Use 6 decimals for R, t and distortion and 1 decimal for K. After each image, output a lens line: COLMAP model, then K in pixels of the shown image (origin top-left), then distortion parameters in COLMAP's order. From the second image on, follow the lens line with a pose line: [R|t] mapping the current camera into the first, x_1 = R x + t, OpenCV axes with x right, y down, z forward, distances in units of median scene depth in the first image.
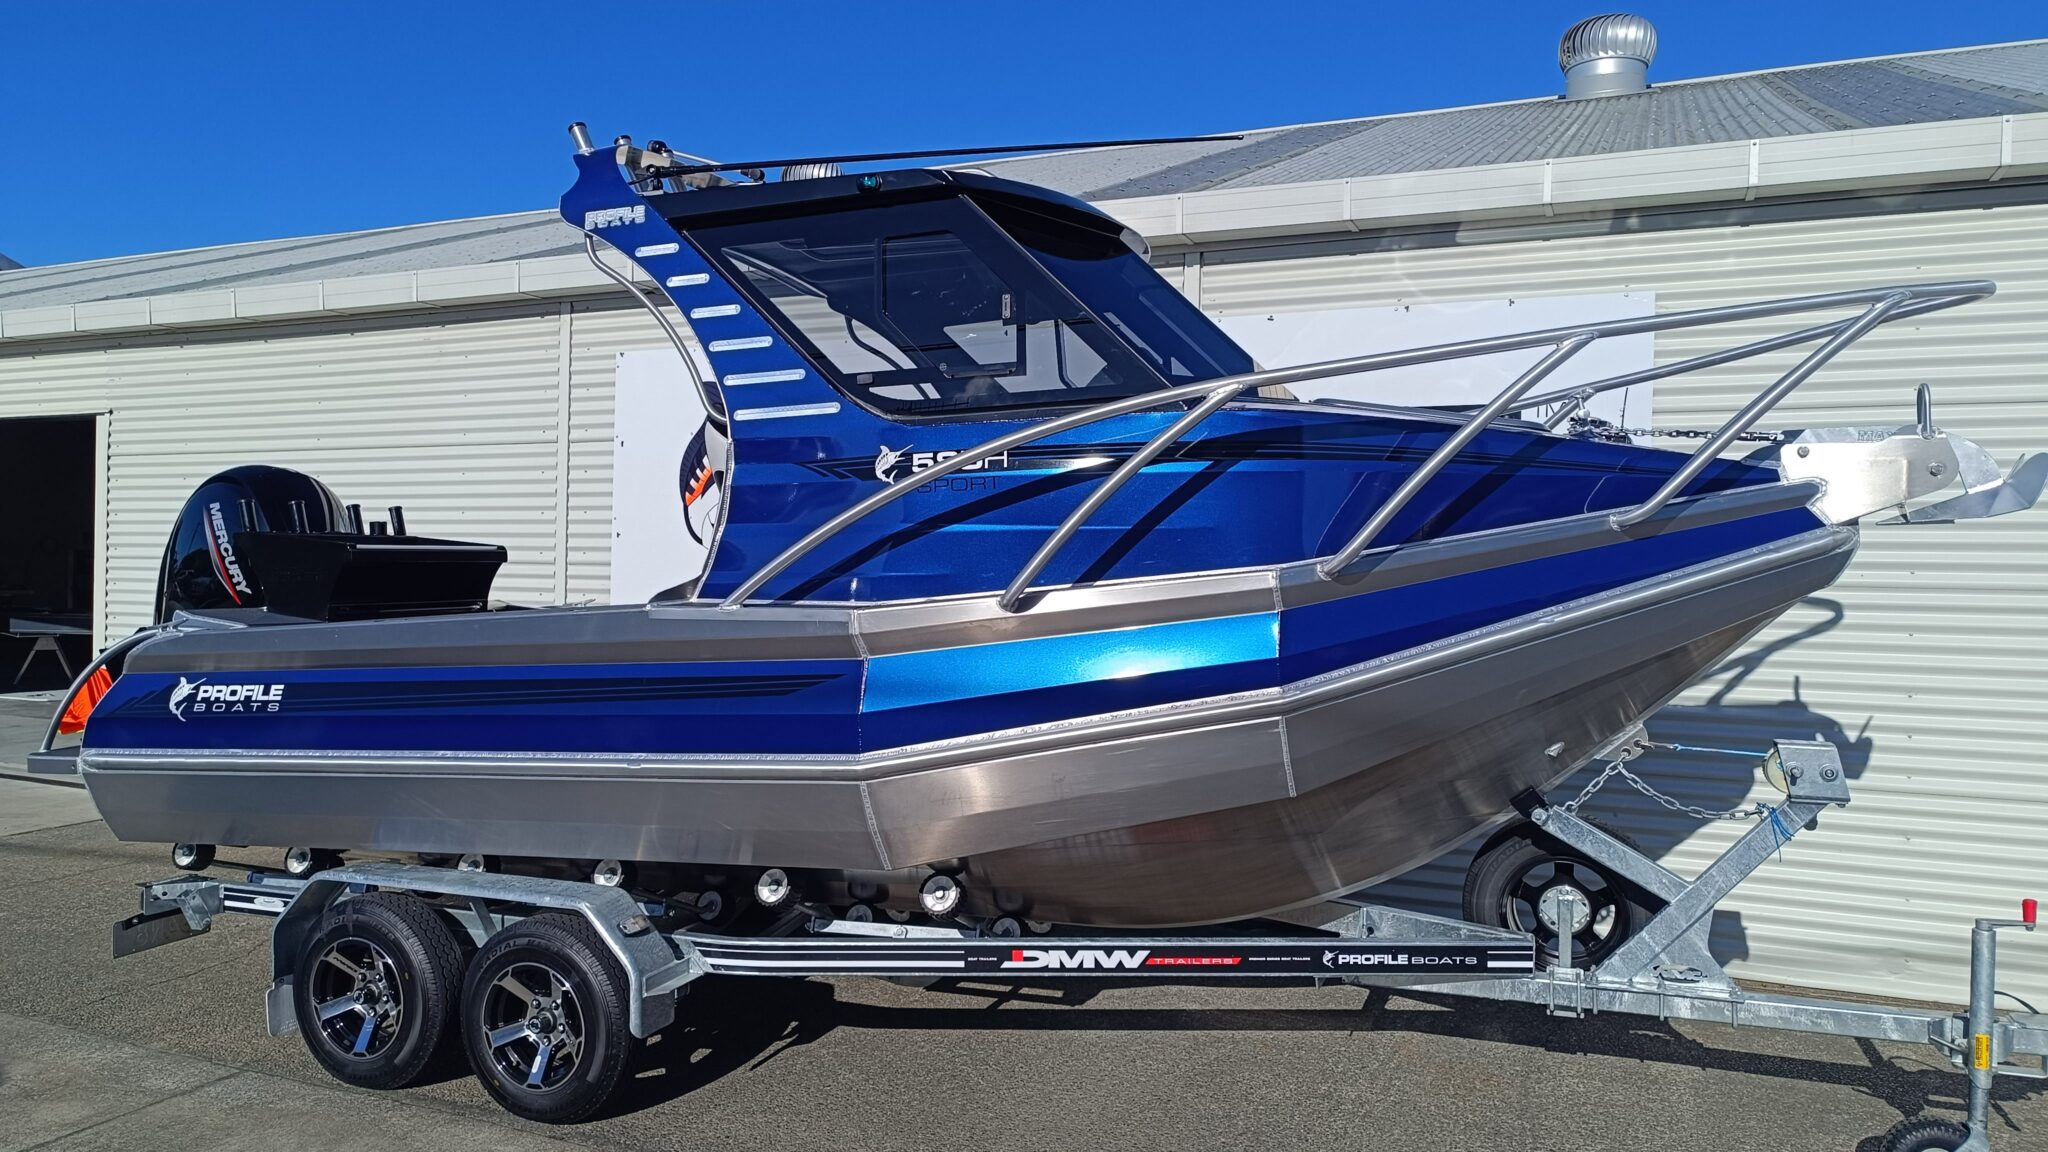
lens RADIAL K [[1423.2, 0, 1015.3], [0, 1423.2, 575.4], [0, 0, 1]] dist [0.007291, -0.001654]
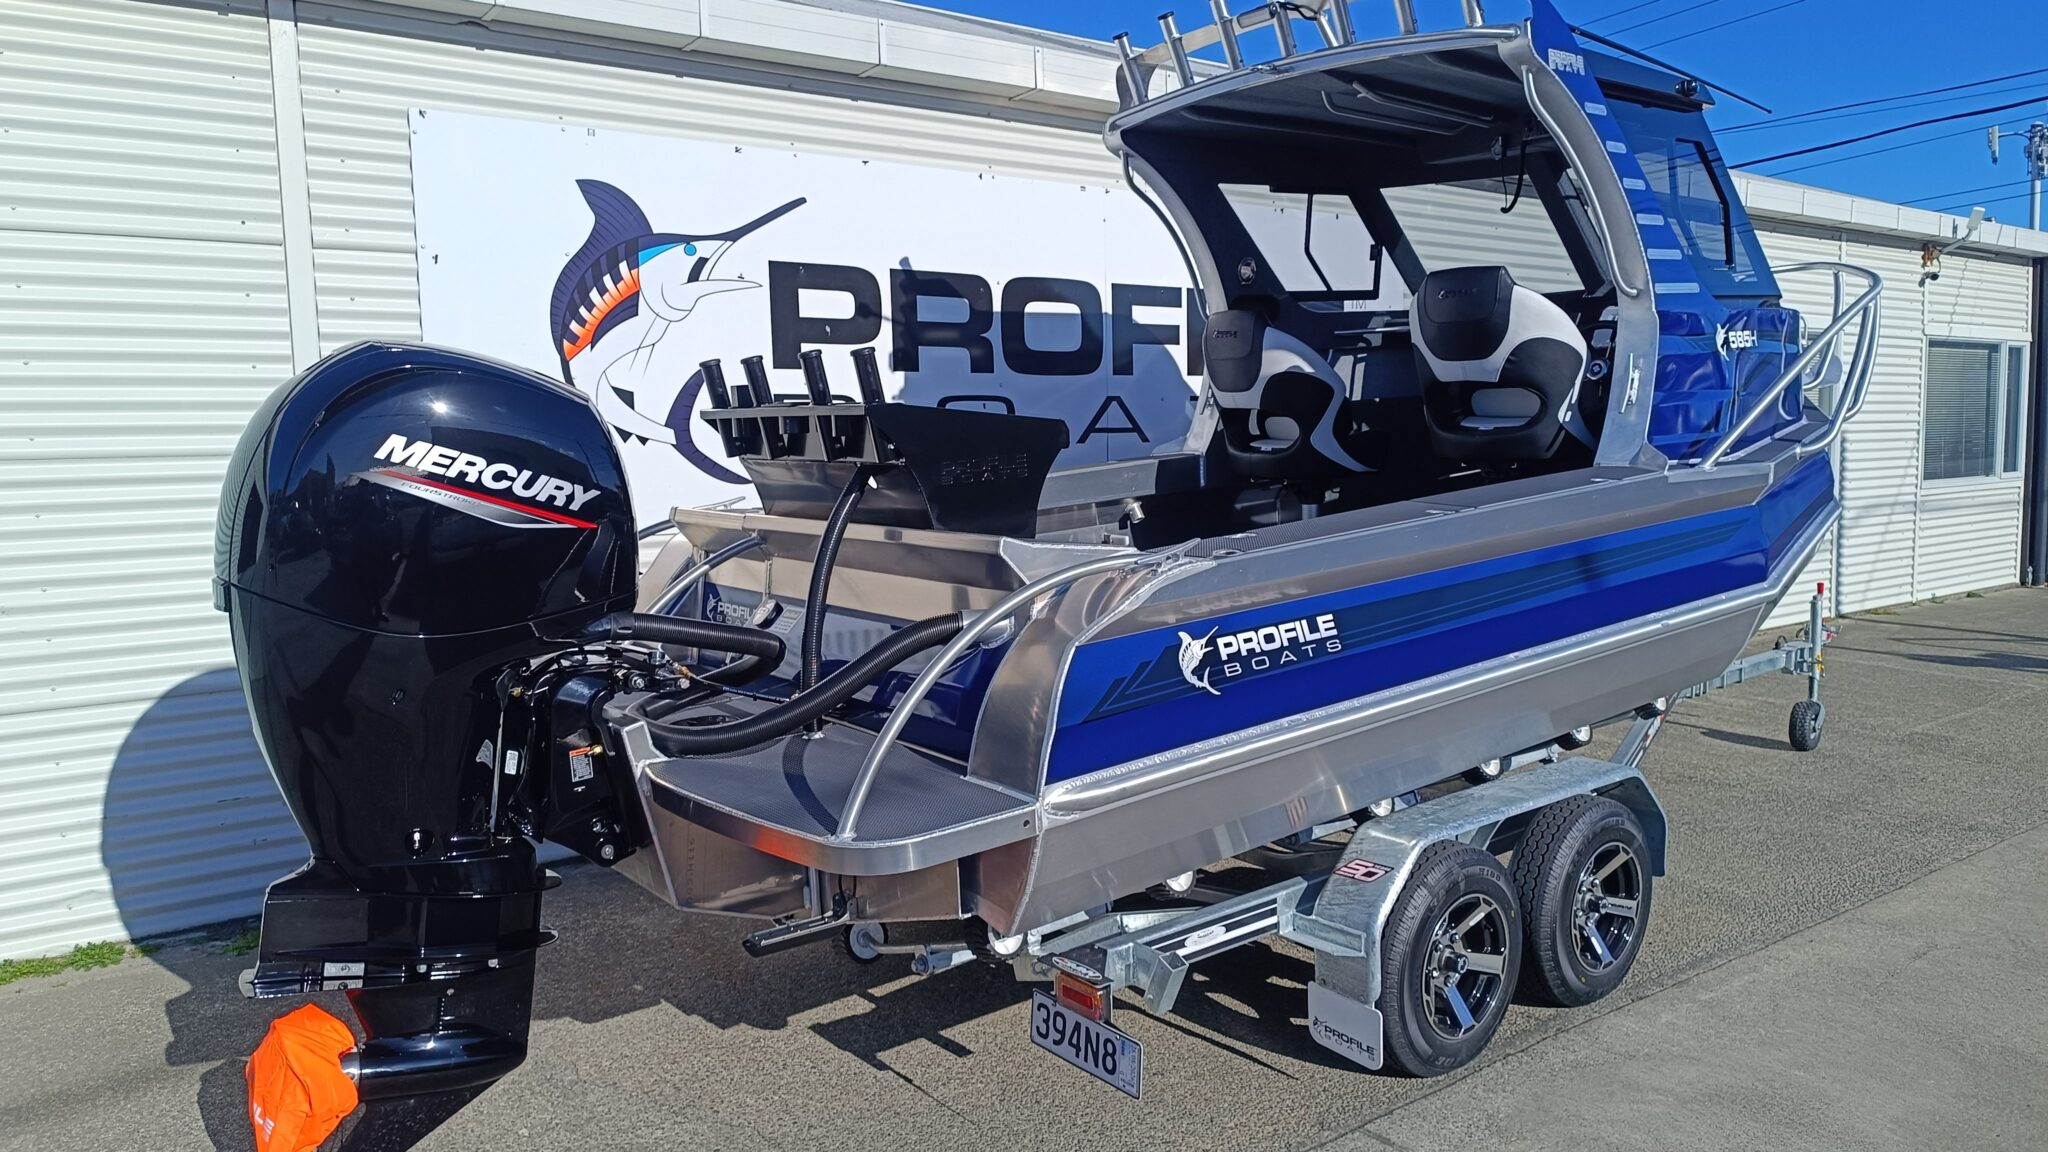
lens RADIAL K [[1423.2, 0, 1015.3], [0, 1423.2, 575.4], [0, 0, 1]] dist [0.007291, -0.001654]
pose [[0.500406, -0.111547, 0.858575, -1.188122], [0.027518, 0.993214, 0.113001, -0.028430], [-0.865353, -0.032920, 0.500080, 0.759947]]
